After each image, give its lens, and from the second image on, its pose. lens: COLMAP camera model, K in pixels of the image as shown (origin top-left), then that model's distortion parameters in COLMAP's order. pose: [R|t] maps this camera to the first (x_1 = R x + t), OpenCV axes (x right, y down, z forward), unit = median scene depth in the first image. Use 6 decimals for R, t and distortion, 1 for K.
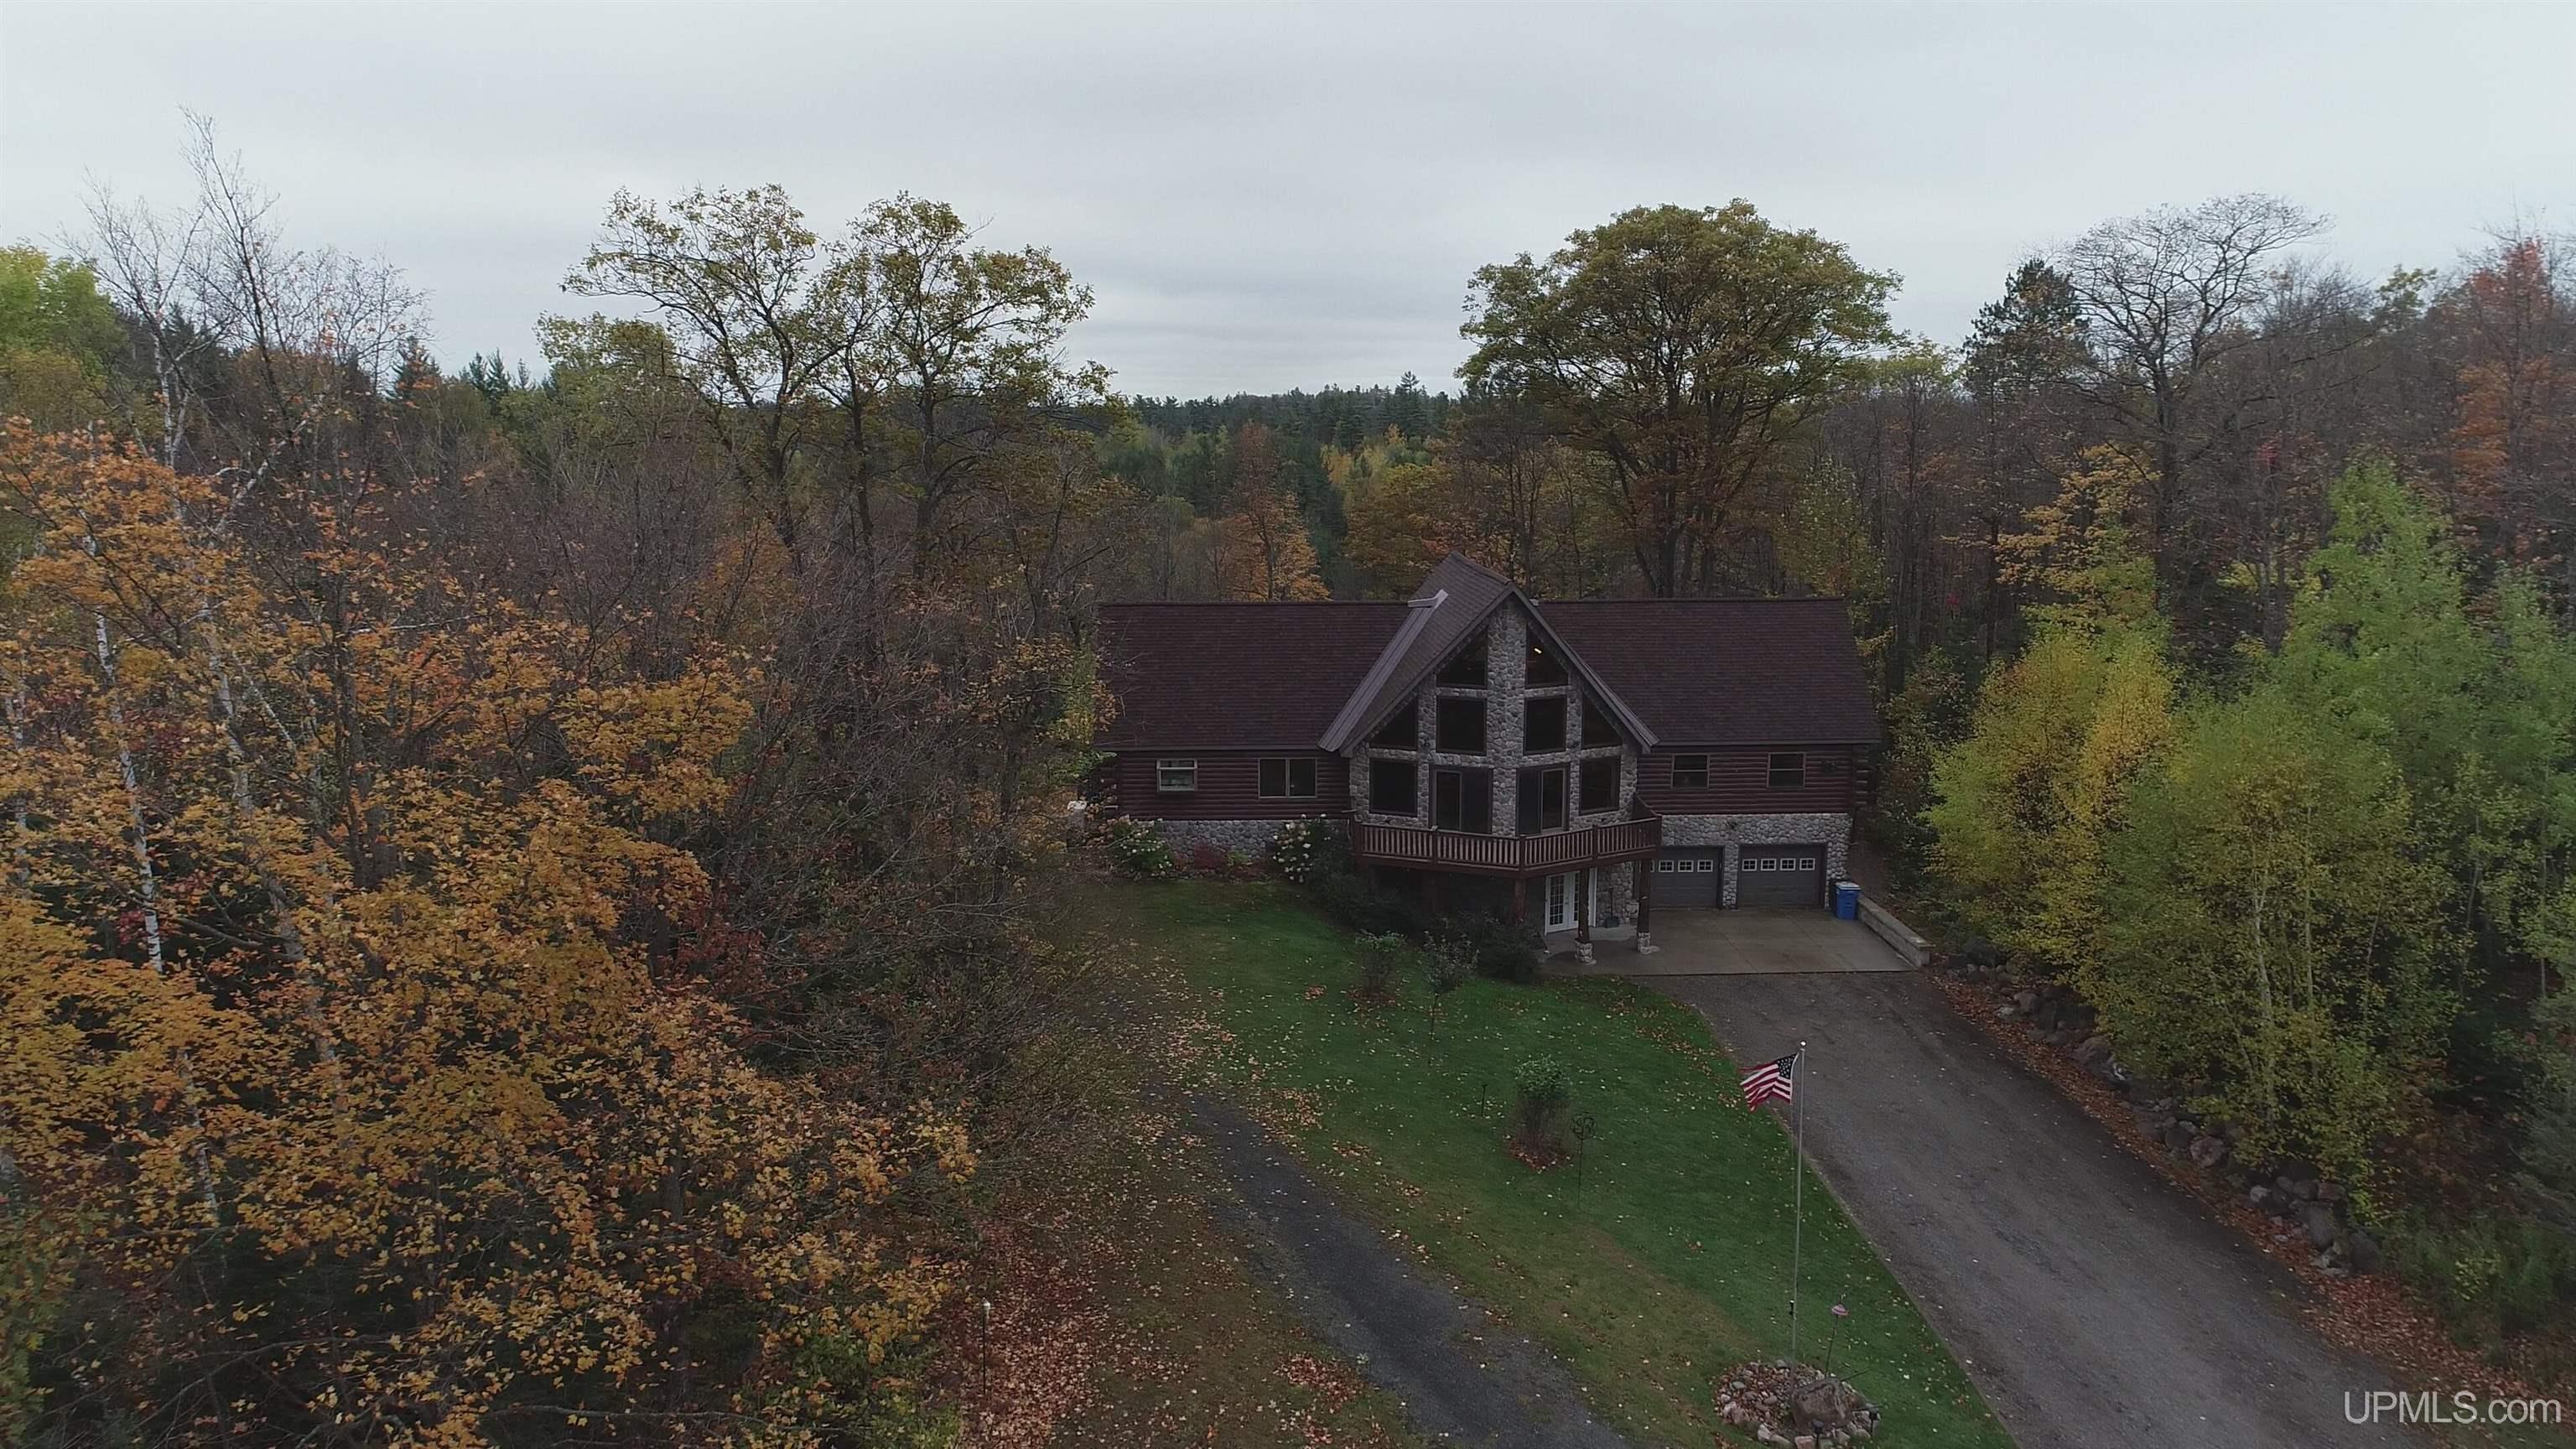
lens RADIAL K [[1798.7, 0, 1288.0], [0, 1798.7, 724.5], [0, 0, 1]] dist [-0.005653, 0.000534]
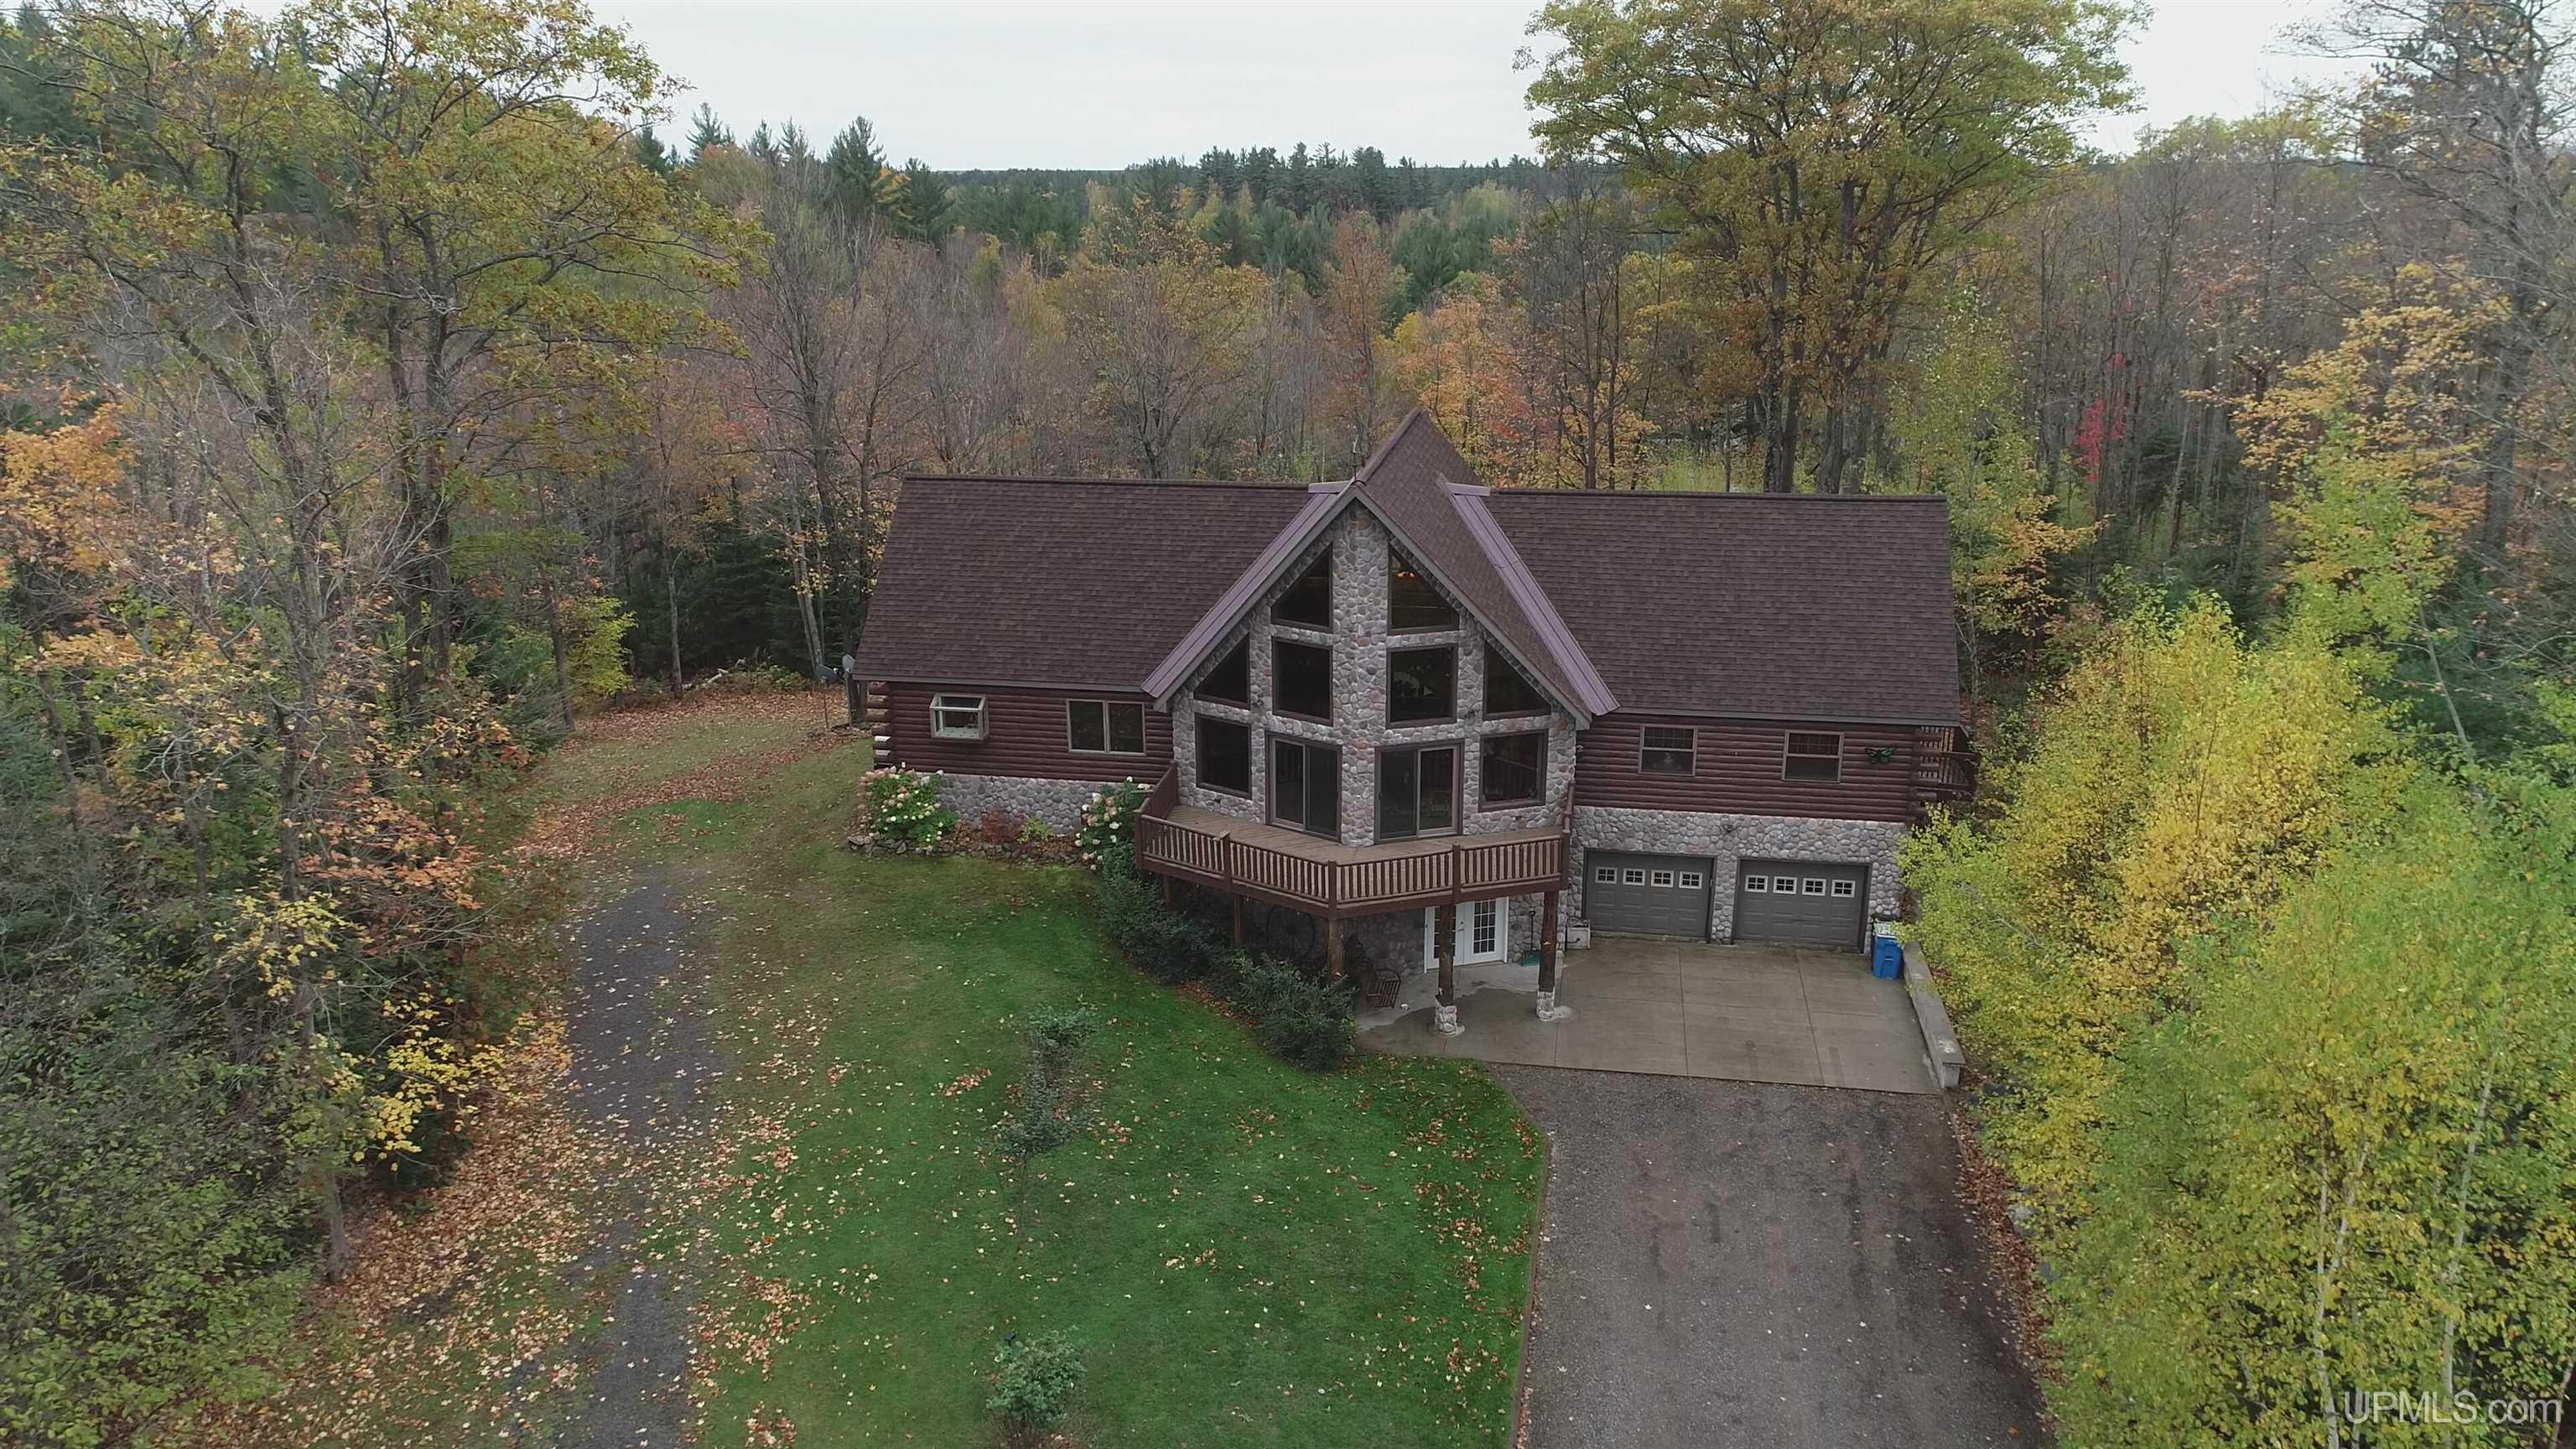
lens RADIAL K [[1798.7, 0, 1288.0], [0, 1798.7, 724.5], [0, 0, 1]] dist [-0.005653, 0.000534]
pose [[0.976446, 0.059584, -0.207371, 0.240708], [-0.032873, 0.990976, 0.129948, -0.074520], [0.213242, -0.120071, 0.969593, 0.318385]]
